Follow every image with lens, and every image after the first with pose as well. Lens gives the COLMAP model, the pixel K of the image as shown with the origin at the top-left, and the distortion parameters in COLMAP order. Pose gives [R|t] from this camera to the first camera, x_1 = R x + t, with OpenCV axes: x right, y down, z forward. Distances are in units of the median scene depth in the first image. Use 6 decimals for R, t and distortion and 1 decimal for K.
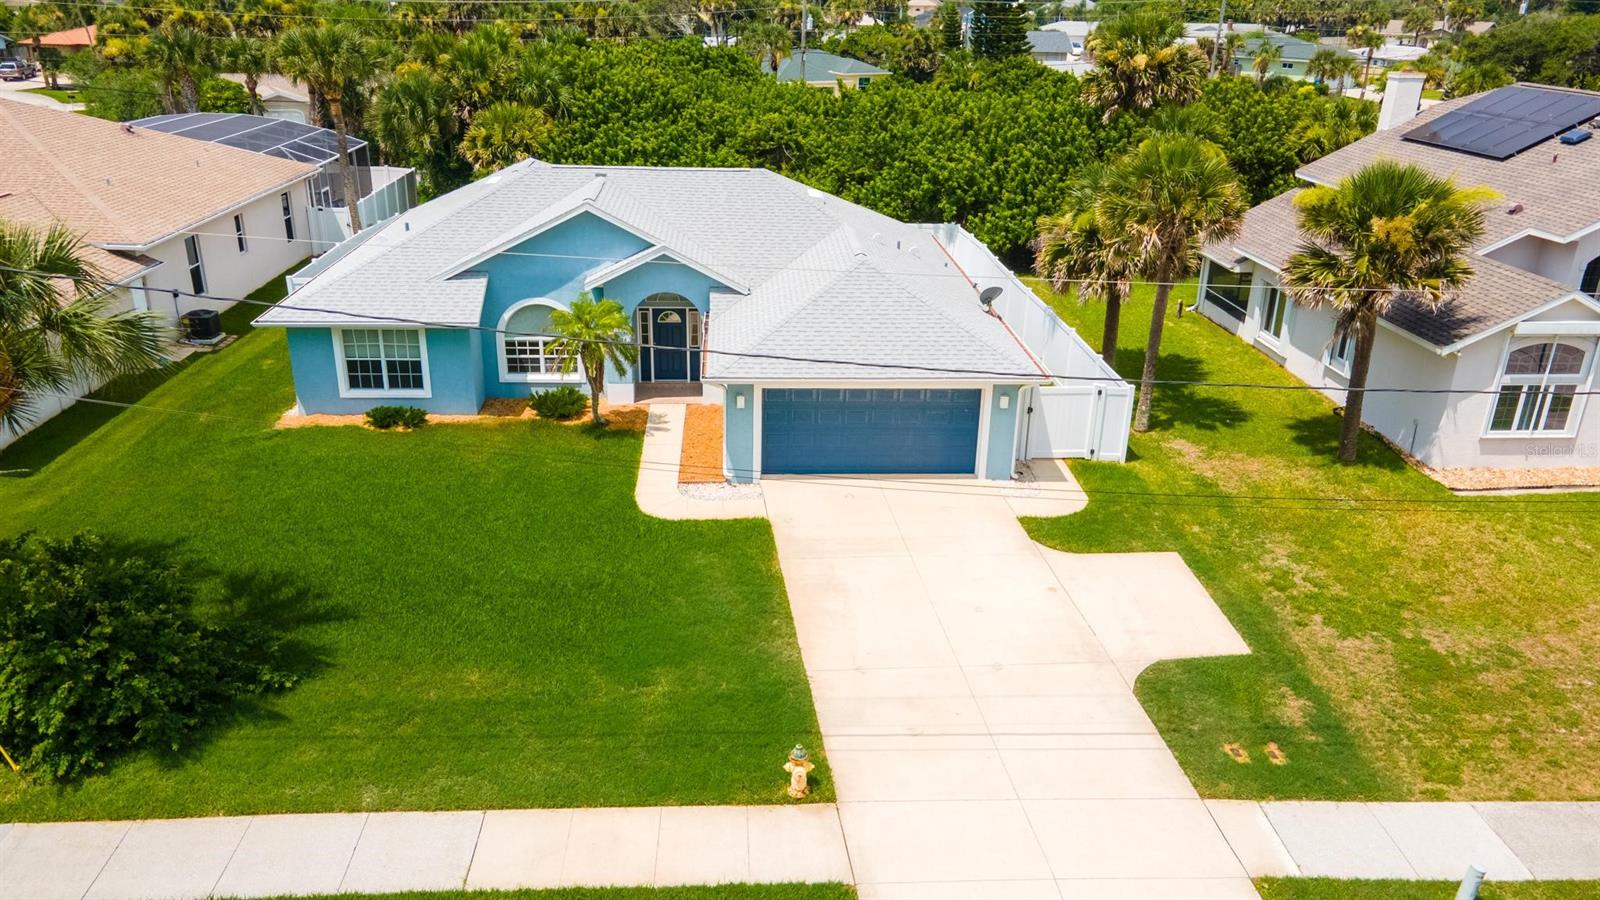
lens RADIAL K [[1168.6, 0, 800.0], [0, 1168.6, 450.0], [0, 0, 1]] dist [0.026508, 0.037368]
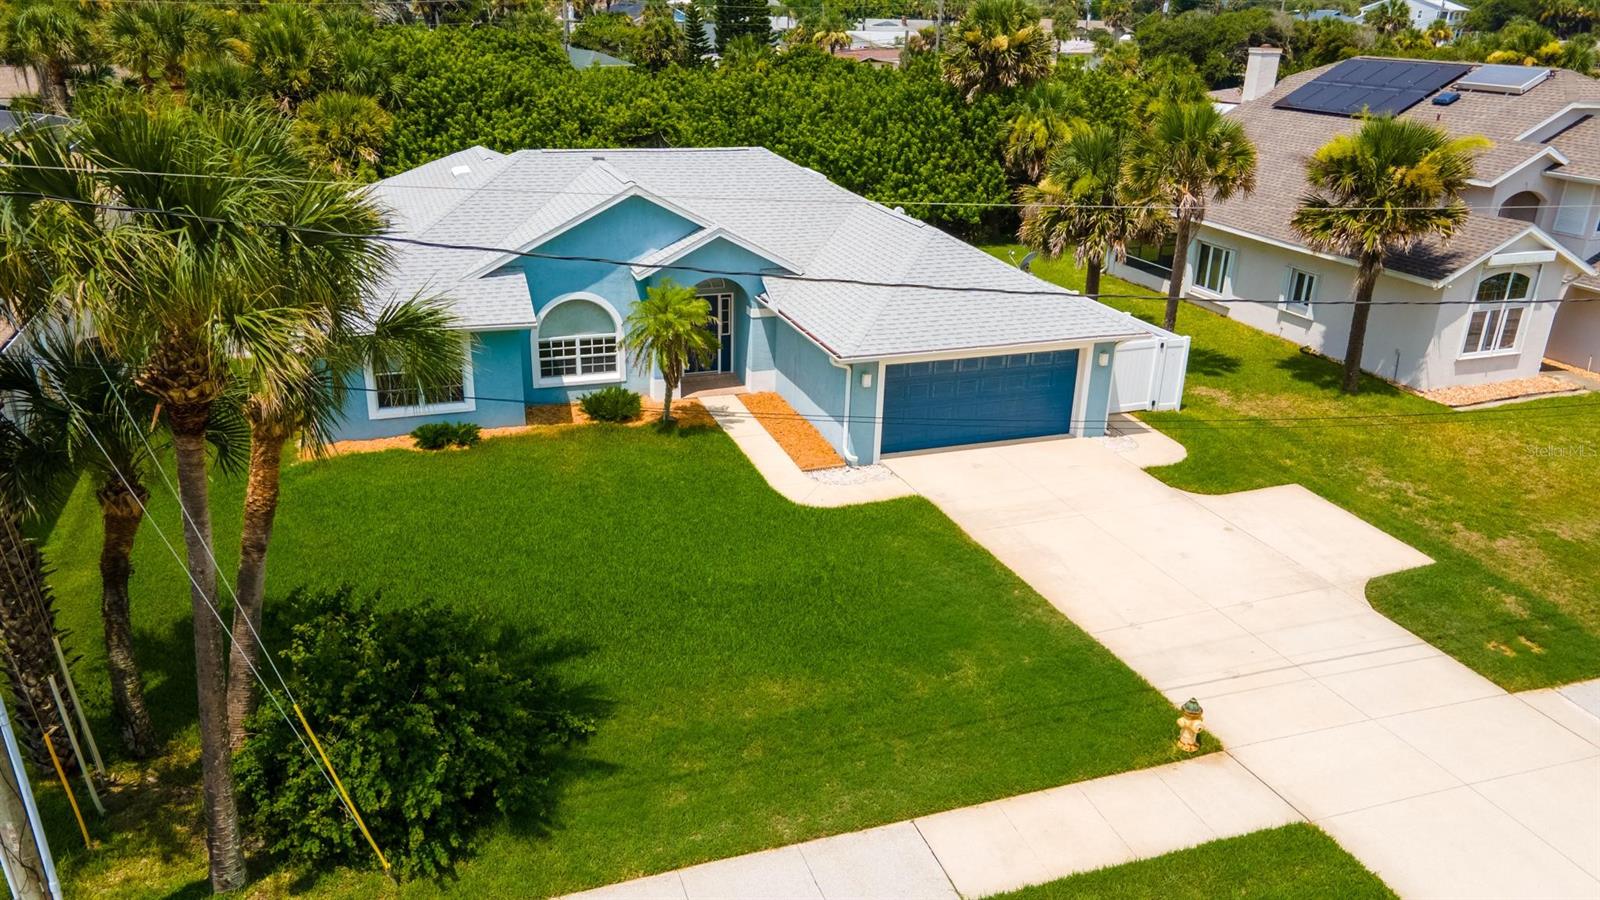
lens RADIAL K [[1168.6, 0, 800.0], [0, 1168.6, 450.0], [0, 0, 1]] dist [0.026508, 0.037368]
pose [[0.958076, -0.099420, 0.268712, -0.338133], [0.099154, 0.994965, 0.014596, -0.003336], [-0.268811, 0.012660, 0.963110, 0.076268]]
